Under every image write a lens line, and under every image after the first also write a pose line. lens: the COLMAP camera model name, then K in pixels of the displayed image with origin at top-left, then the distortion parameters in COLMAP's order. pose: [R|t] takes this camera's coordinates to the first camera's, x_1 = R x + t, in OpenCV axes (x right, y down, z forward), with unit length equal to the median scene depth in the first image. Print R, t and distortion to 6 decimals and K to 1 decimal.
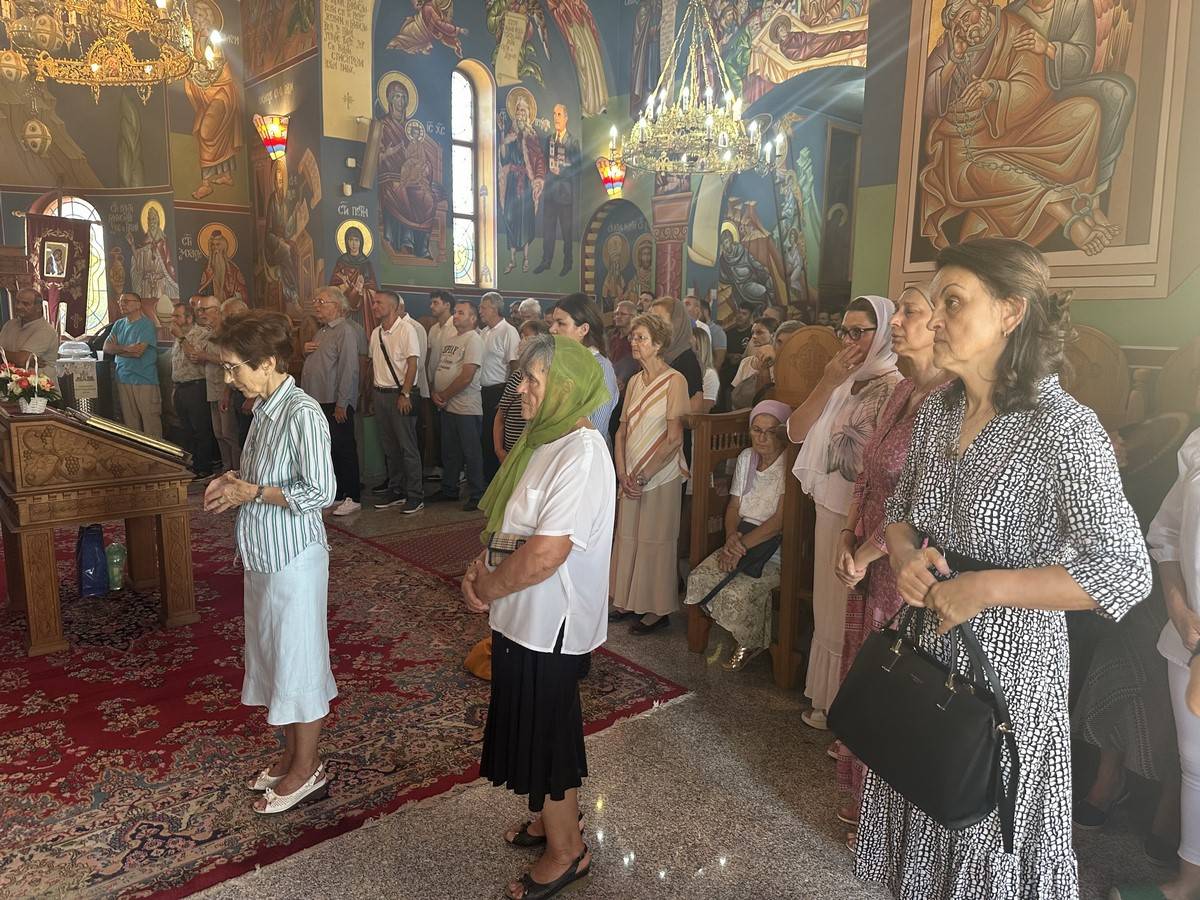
lens RADIAL K [[849.6, 0, 607.5], [0, 849.6, 450.1], [0, 0, 1]] dist [0.036131, -0.043849]
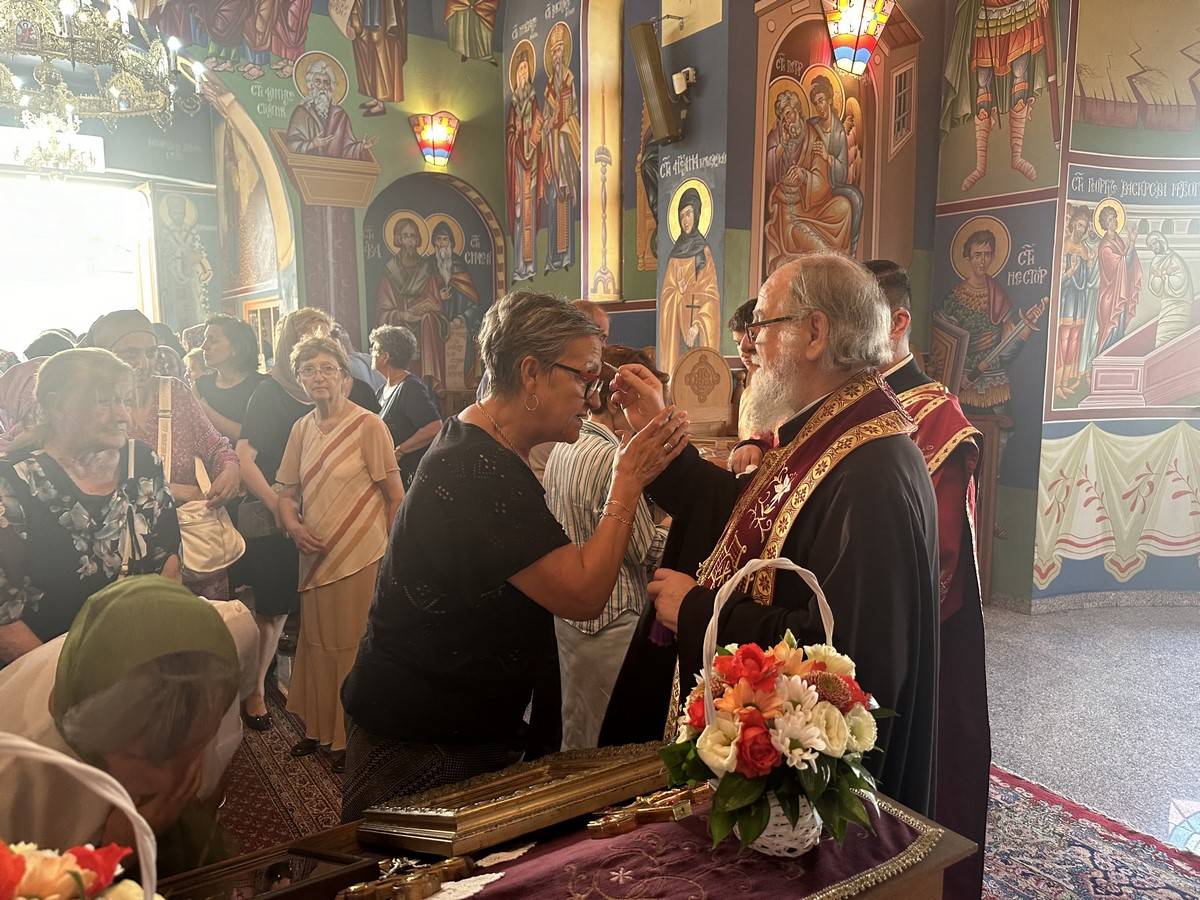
lens RADIAL K [[842.4, 0, 606.9], [0, 842.4, 447.3], [0, 0, 1]] dist [0.087880, -0.142034]
pose [[0.131549, -0.138527, 0.981583, -0.602606], [0.151796, 0.981325, 0.118147, -0.117623], [-0.979619, 0.133458, 0.150121, 0.689594]]
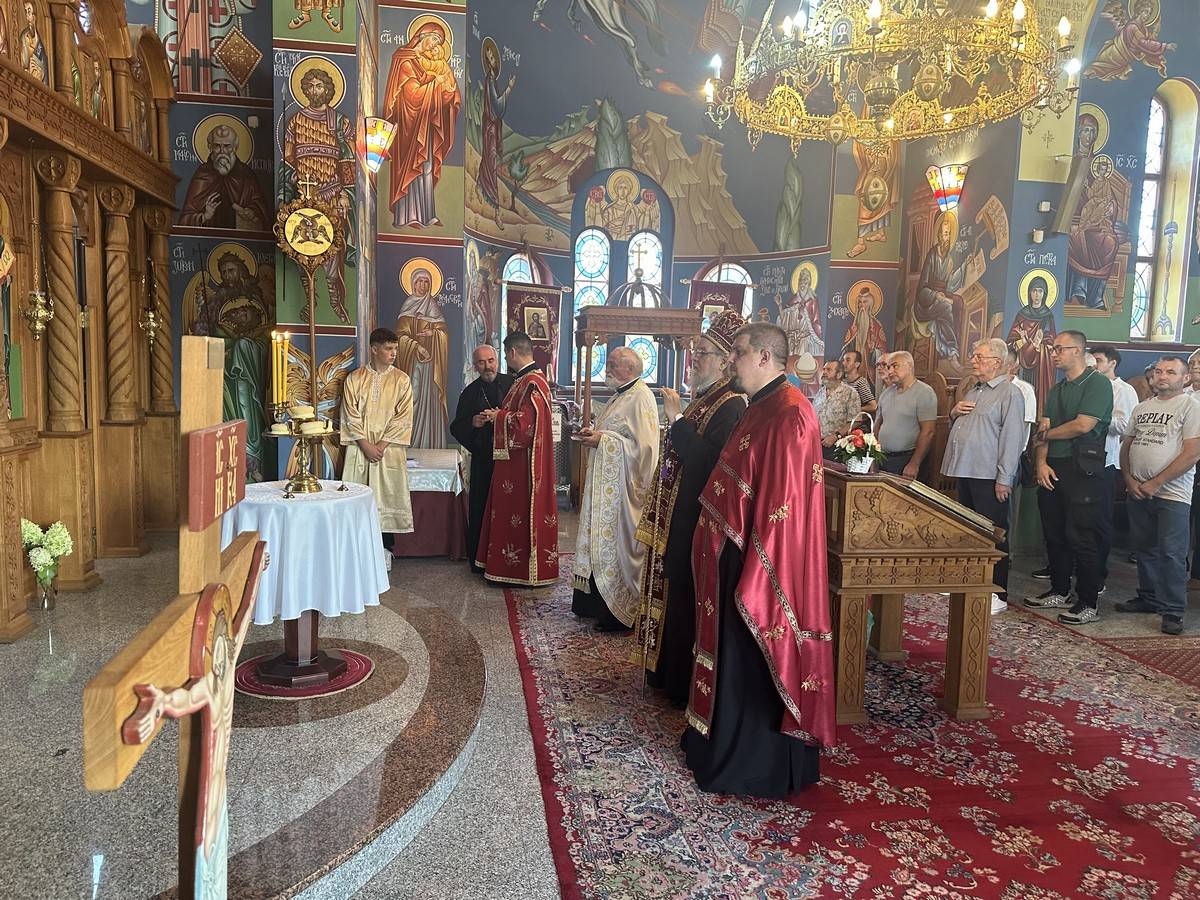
lens RADIAL K [[844.2, 0, 597.7], [0, 844.2, 451.7], [0, 0, 1]] dist [0.056516, -0.075809]
pose [[0.847458, 0.063019, -0.527108, -0.287972], [-0.095833, 0.994777, -0.035143, -0.003162], [0.522140, 0.080297, 0.849071, 0.015821]]
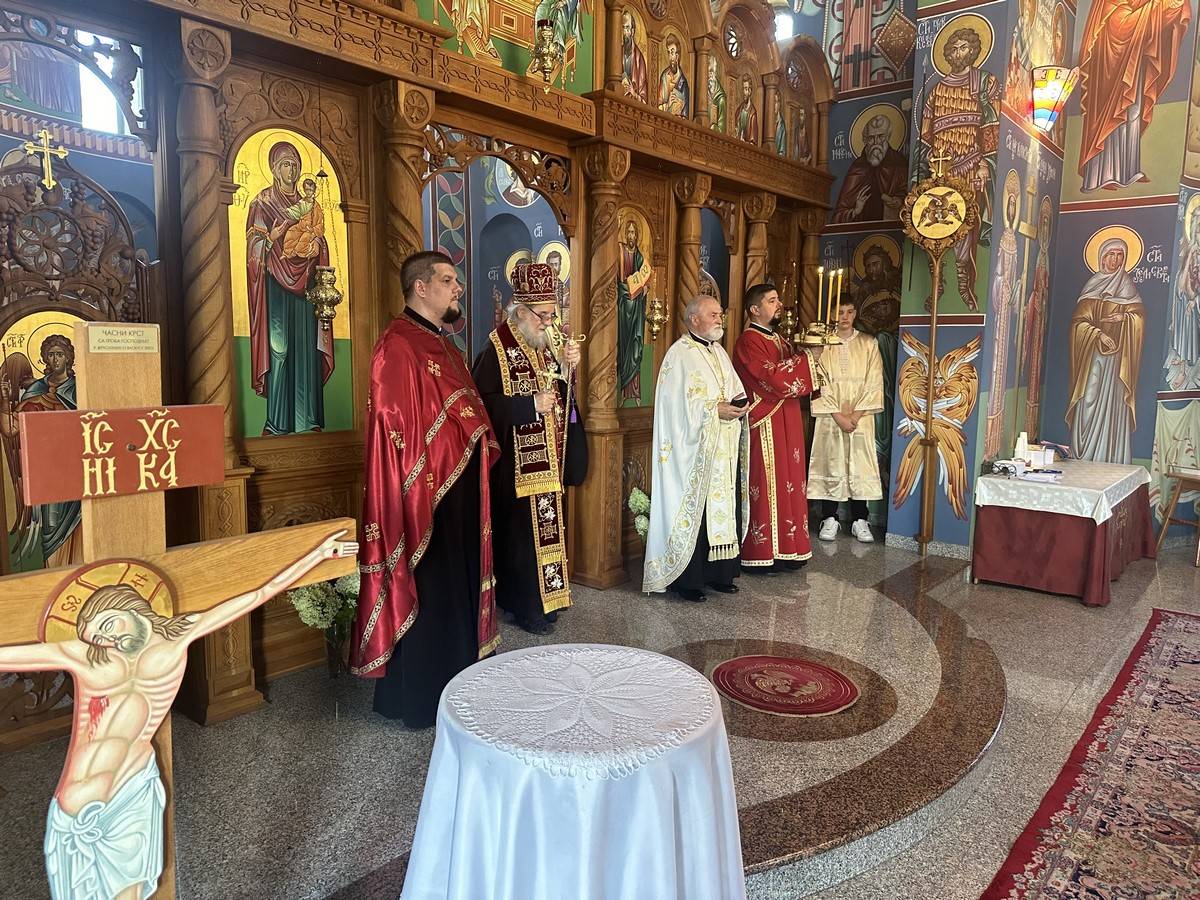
lens RADIAL K [[849.6, 0, 607.5], [0, 849.6, 450.1], [0, 0, 1]] dist [0.036131, -0.043849]
pose [[0.156707, 0.109495, -0.981557, -0.246518], [-0.162301, 0.983180, 0.083764, -0.034141], [0.974218, 0.146181, 0.171842, 0.215382]]
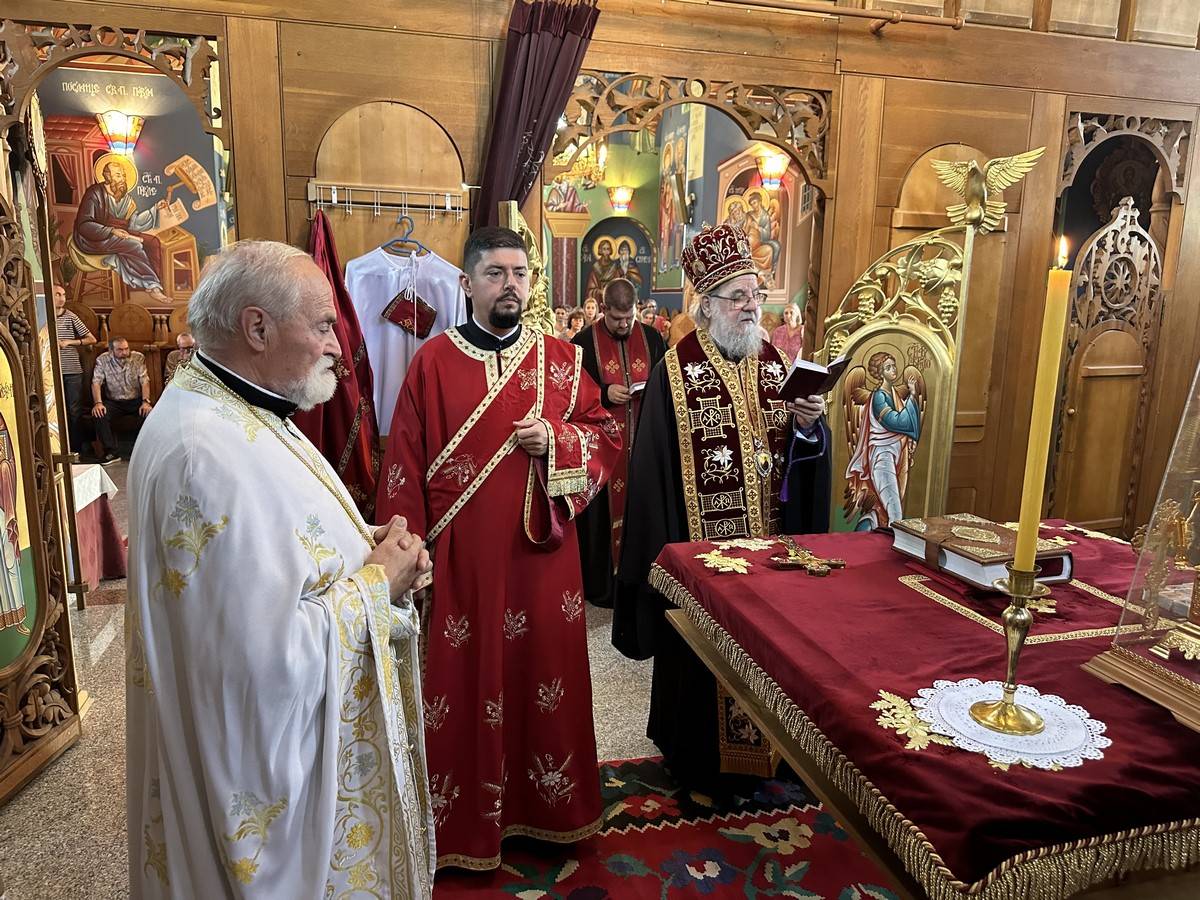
lens RADIAL K [[855.7, 0, 598.5], [0, 855.7, 463.2], [0, 0, 1]] dist [0.099328, -0.138813]
pose [[0.460227, -0.178475, 0.869677, -1.625735], [0.125147, 0.982846, 0.135472, -0.057671], [-0.878936, 0.046490, 0.474668, -0.006759]]
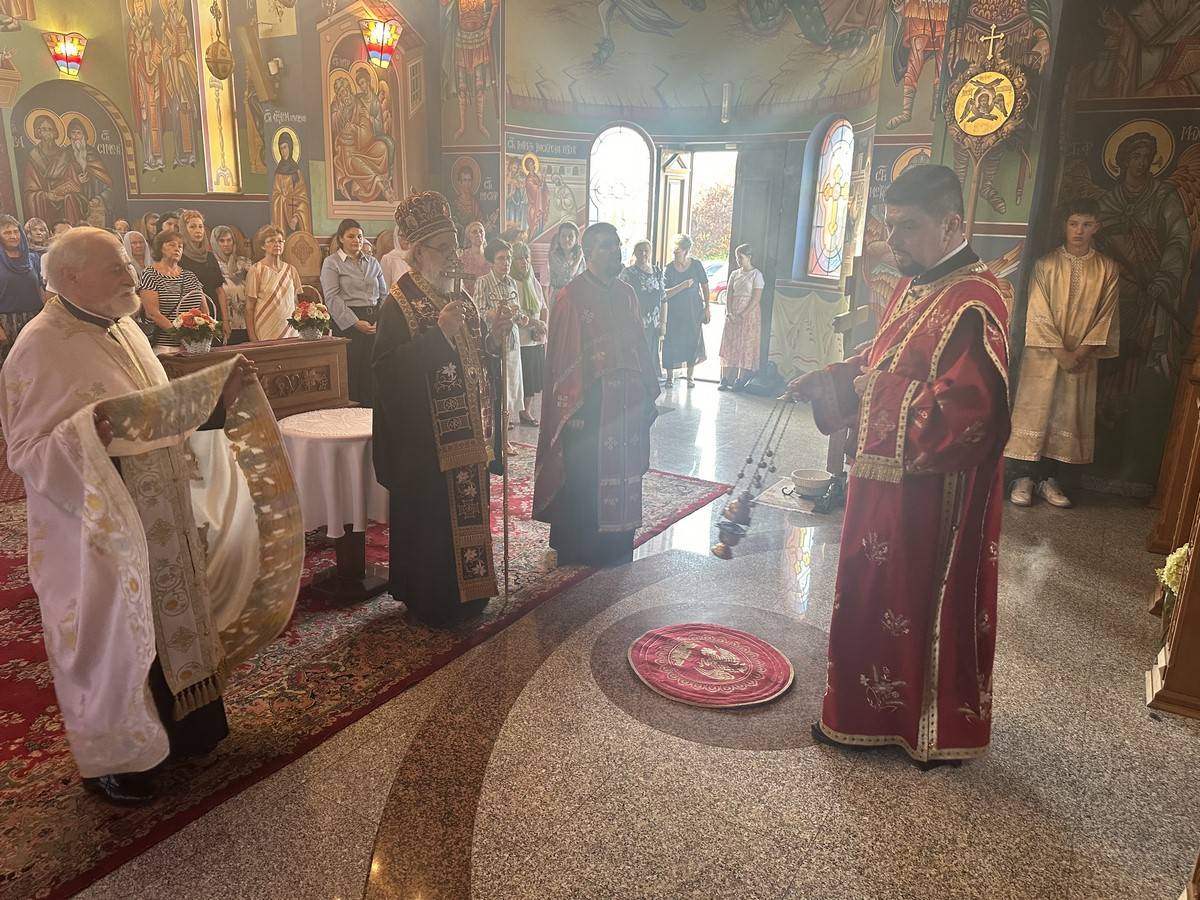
lens RADIAL K [[844.2, 0, 597.7], [0, 844.2, 451.7], [0, 0, 1]] dist [0.056516, -0.075809]
pose [[-0.287424, -0.275609, 0.917294, -1.275547], [0.111422, 0.941582, 0.317819, -0.150275], [-0.951301, 0.193556, -0.239924, 0.651507]]
